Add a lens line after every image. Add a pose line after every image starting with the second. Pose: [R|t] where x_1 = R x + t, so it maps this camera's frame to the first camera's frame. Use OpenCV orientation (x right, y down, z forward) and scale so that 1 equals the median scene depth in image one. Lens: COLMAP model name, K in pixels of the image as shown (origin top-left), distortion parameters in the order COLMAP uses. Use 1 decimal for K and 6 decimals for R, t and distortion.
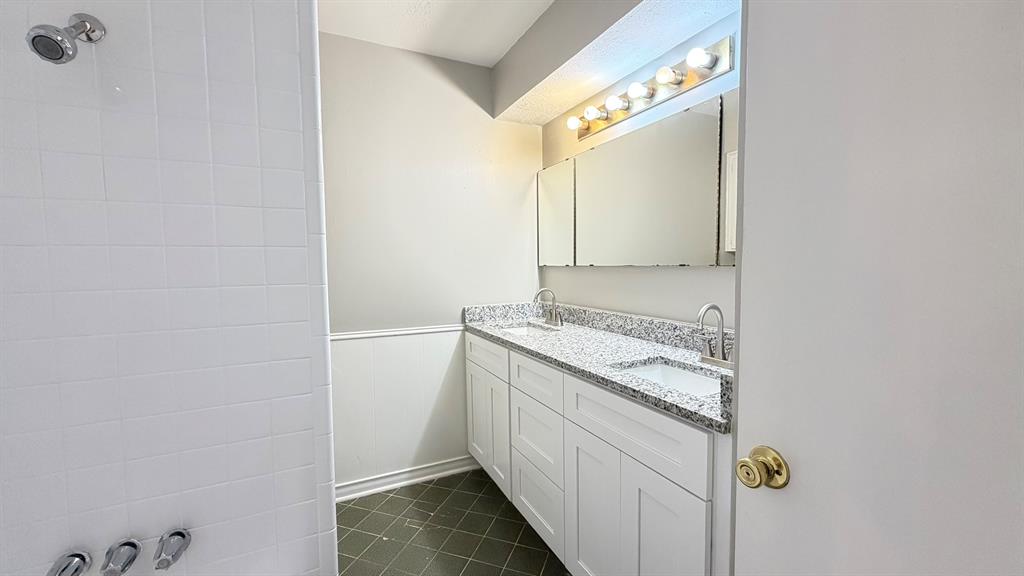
lens RADIAL K [[422.7, 0, 506.2], [0, 422.7, 288.9], [0, 0, 1]] dist [0.000386, 0.000063]
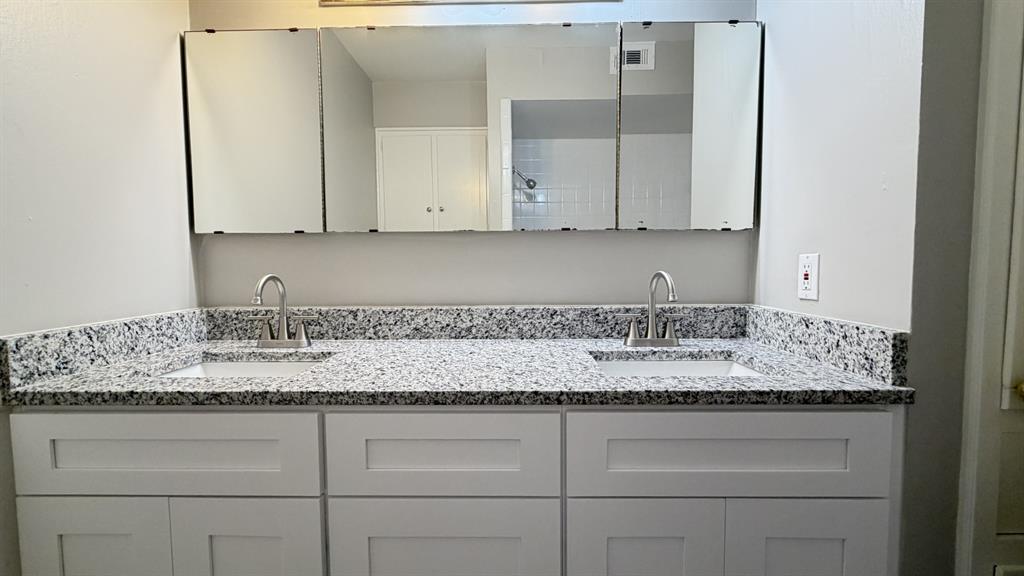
lens RADIAL K [[422.7, 0, 506.2], [0, 422.7, 288.9], [0, 0, 1]] dist [0.000386, 0.000063]
pose [[0.439025, -0.035551, 0.897771, -0.276294], [0.059371, 0.998181, 0.010494, 0.031594], [-0.896511, 0.048694, 0.440337, 0.657157]]
